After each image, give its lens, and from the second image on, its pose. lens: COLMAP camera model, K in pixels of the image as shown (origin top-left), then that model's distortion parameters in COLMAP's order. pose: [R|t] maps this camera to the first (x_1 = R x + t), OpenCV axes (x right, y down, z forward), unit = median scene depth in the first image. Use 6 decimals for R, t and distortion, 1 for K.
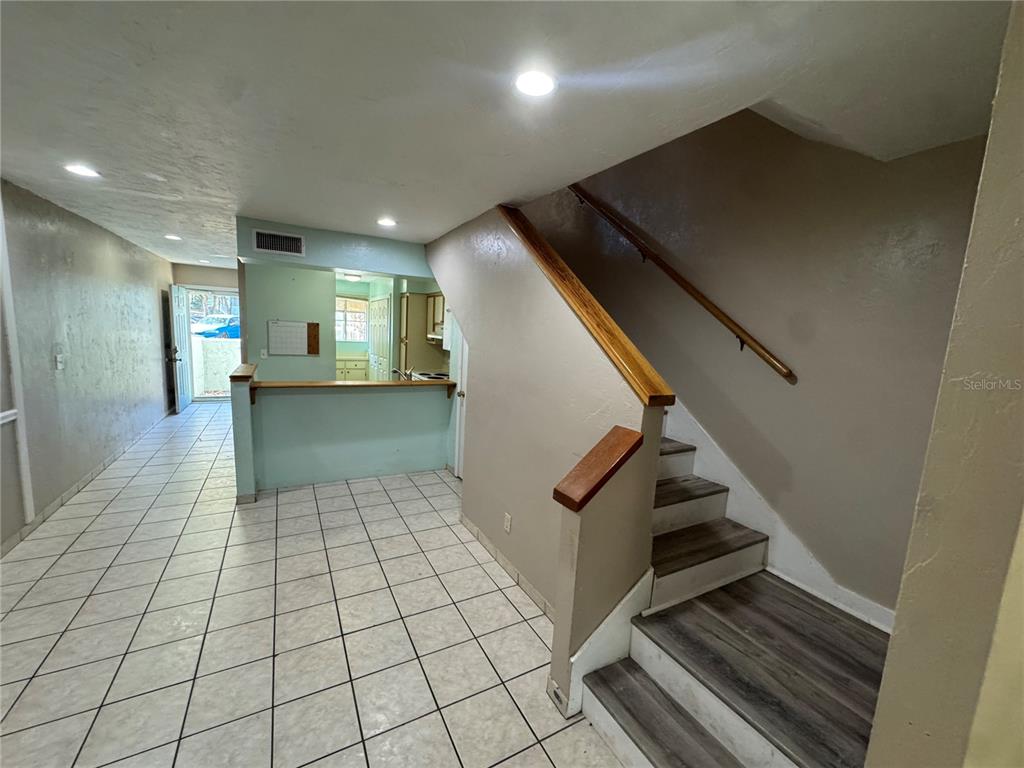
lens RADIAL K [[411.8, 0, 508.8], [0, 411.8, 383.8], [0, 0, 1]] dist [-0.003519, 0.000883]
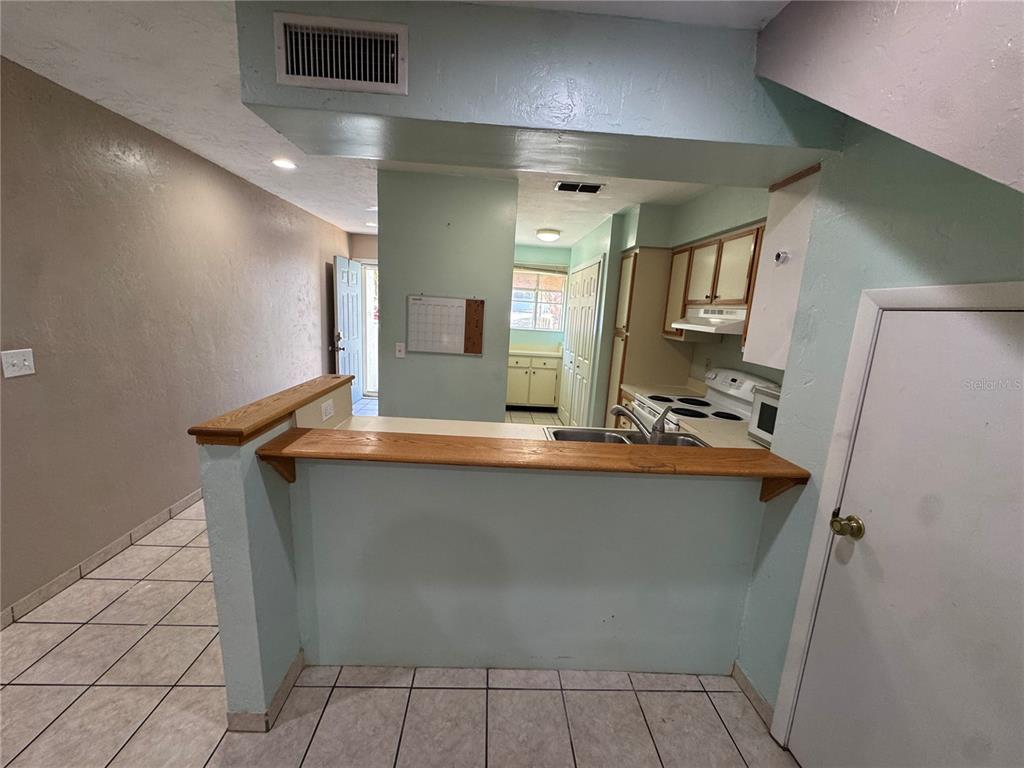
lens RADIAL K [[411.8, 0, 510.1], [0, 411.8, 385.2], [0, 0, 1]] dist [-0.003519, 0.000883]
pose [[0.897816, 0.081831, -0.432701, -0.146124], [-0.068027, 0.996561, 0.047317, -0.050443], [0.435084, -0.013046, 0.900295, 0.428294]]
